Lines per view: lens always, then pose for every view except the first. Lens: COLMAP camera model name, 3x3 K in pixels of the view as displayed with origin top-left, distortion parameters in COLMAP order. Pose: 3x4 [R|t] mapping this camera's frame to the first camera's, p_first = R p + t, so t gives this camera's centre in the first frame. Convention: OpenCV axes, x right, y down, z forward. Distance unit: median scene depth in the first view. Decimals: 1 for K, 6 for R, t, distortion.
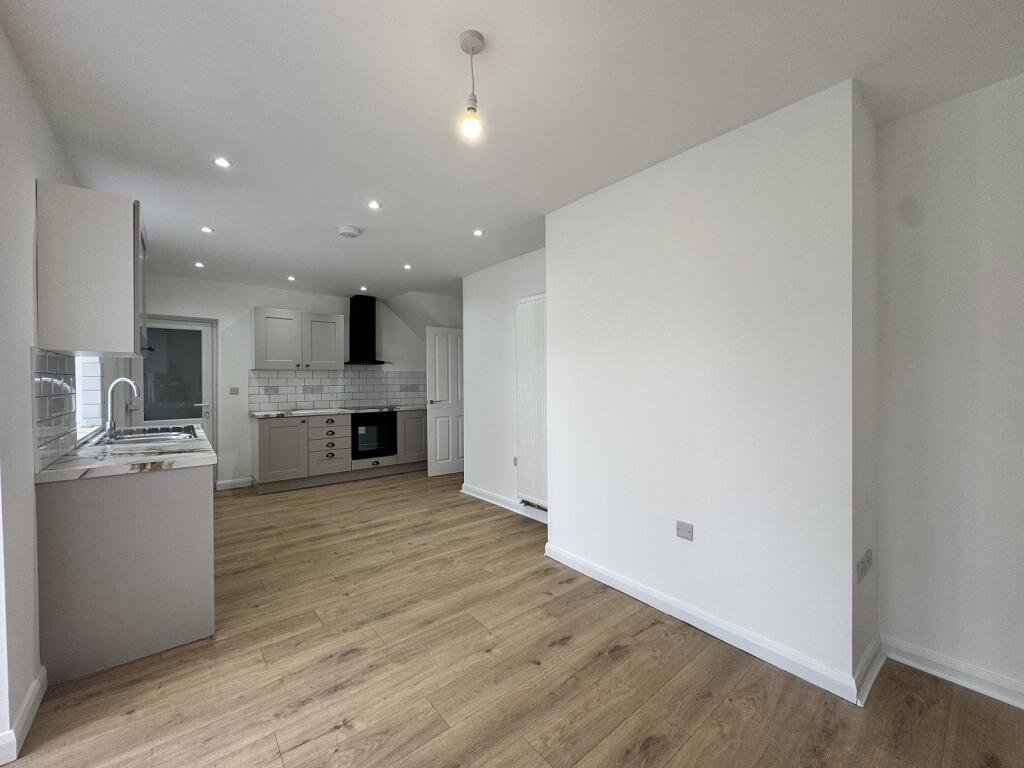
lens RADIAL K [[407.3, 0, 511.1], [0, 407.3, 380.2], [0, 0, 1]] dist [-0.002611, -0.000463]
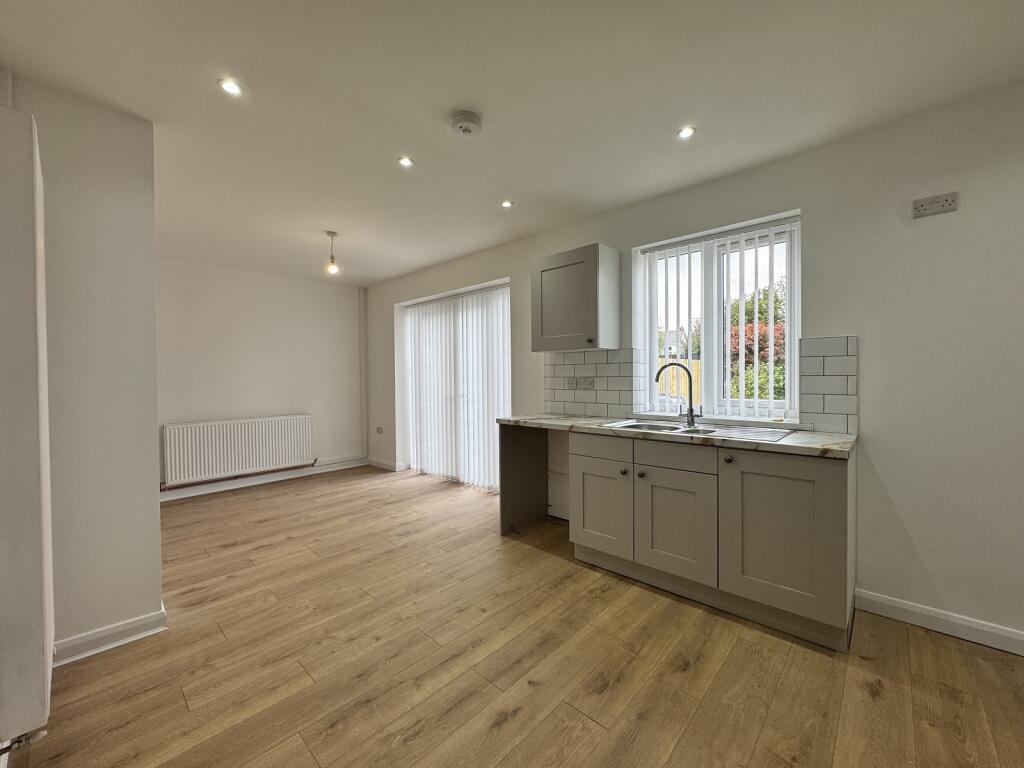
lens RADIAL K [[407.3, 0, 514.1], [0, 407.3, 388.2], [0, 0, 1]] dist [-0.002611, -0.000463]
pose [[-0.990656, 0.013495, -0.135714, -0.447423], [0.010008, 0.999603, 0.026342, 0.022586], [0.136015, 0.024738, -0.990398, 1.937114]]
